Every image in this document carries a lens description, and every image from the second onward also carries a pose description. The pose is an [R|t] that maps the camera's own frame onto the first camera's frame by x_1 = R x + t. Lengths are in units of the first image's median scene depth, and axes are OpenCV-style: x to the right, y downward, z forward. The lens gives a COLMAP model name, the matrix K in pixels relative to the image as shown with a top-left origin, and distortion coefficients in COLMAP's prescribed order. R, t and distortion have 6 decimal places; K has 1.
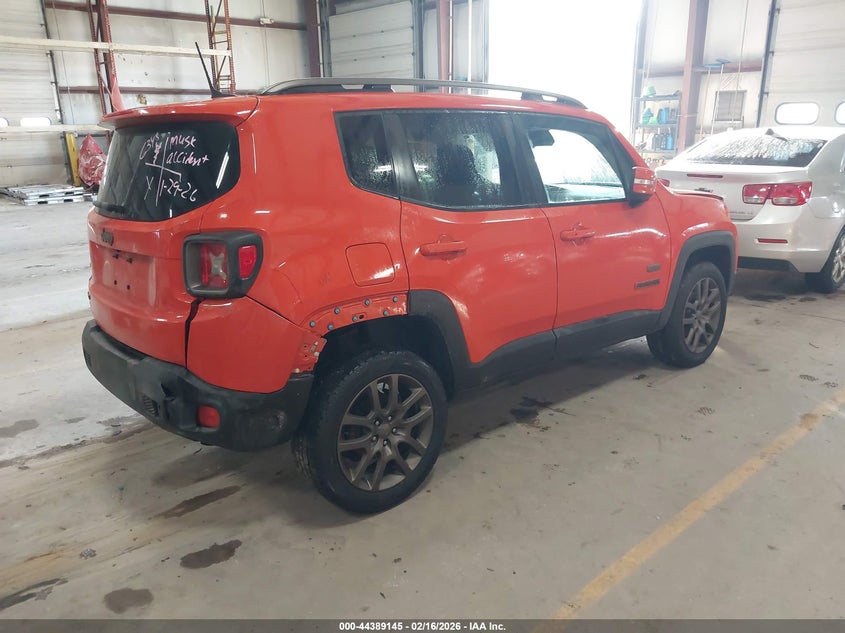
lens RADIAL K [[647.0, 0, 422.5], [0, 647.0, 316.5], [0, 0, 1]] dist [-0.006810, -0.002429]
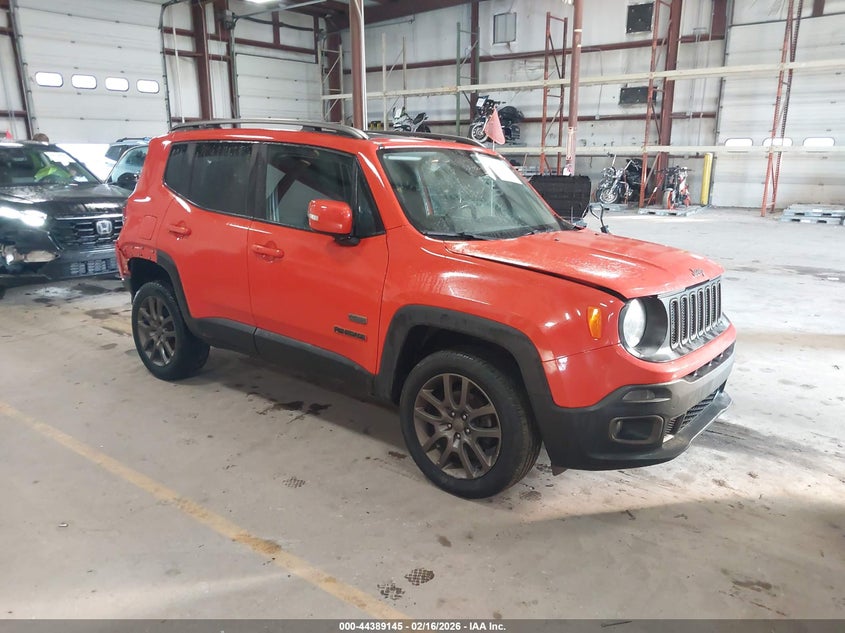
lens RADIAL K [[641.4, 0, 422.5], [0, 641.4, 316.5], [0, 0, 1]] dist [0.002176, 0.002862]
pose [[0.216013, 0.260131, -0.941101, 1.178912], [-0.282804, 0.939210, 0.194695, -0.268629], [0.934538, 0.224090, 0.276447, 0.837131]]
